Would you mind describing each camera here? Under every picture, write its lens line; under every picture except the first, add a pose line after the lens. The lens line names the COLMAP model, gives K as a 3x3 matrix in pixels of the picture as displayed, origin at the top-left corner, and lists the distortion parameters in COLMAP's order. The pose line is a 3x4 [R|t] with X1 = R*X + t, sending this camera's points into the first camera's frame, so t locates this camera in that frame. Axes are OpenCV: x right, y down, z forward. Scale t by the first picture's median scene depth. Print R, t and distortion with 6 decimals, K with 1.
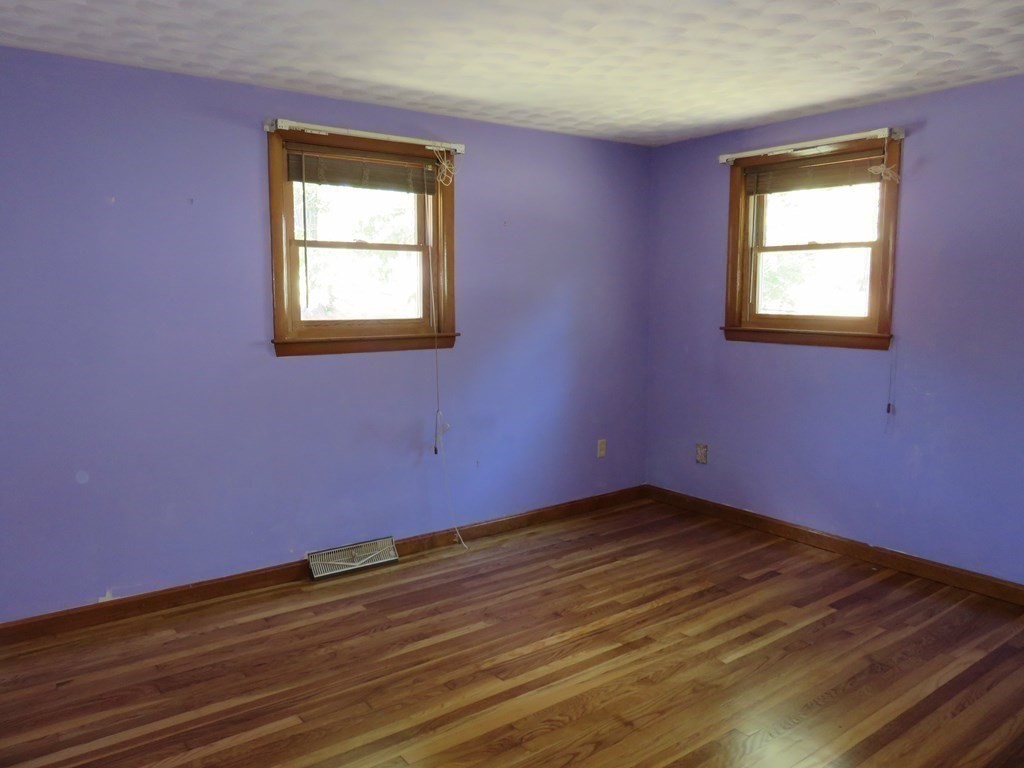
lens RADIAL K [[758.5, 0, 504.4], [0, 758.5, 377.5], [0, 0, 1]] dist [-0.004791, -0.006756]
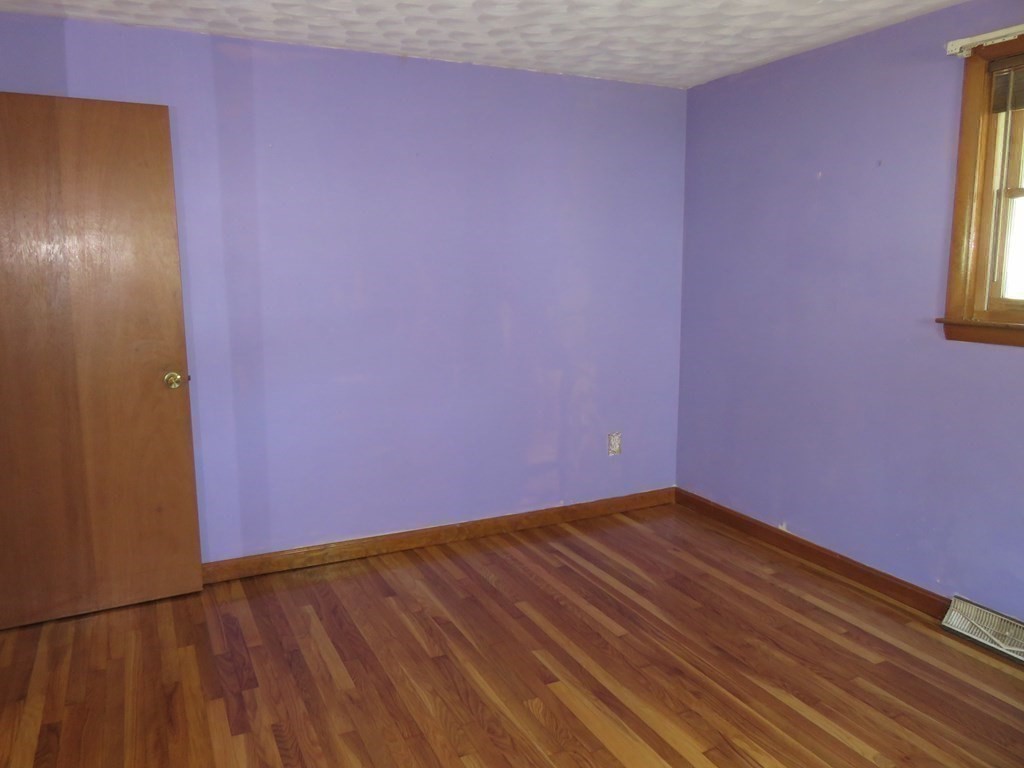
lens RADIAL K [[758.5, 0, 504.4], [0, 758.5, 377.5], [0, 0, 1]] dist [-0.004791, -0.006756]
pose [[-0.182699, 0.150087, -0.971645, 0.651306], [-0.102033, 0.980049, 0.170570, -0.087477], [0.977860, 0.130303, -0.163741, 0.759916]]
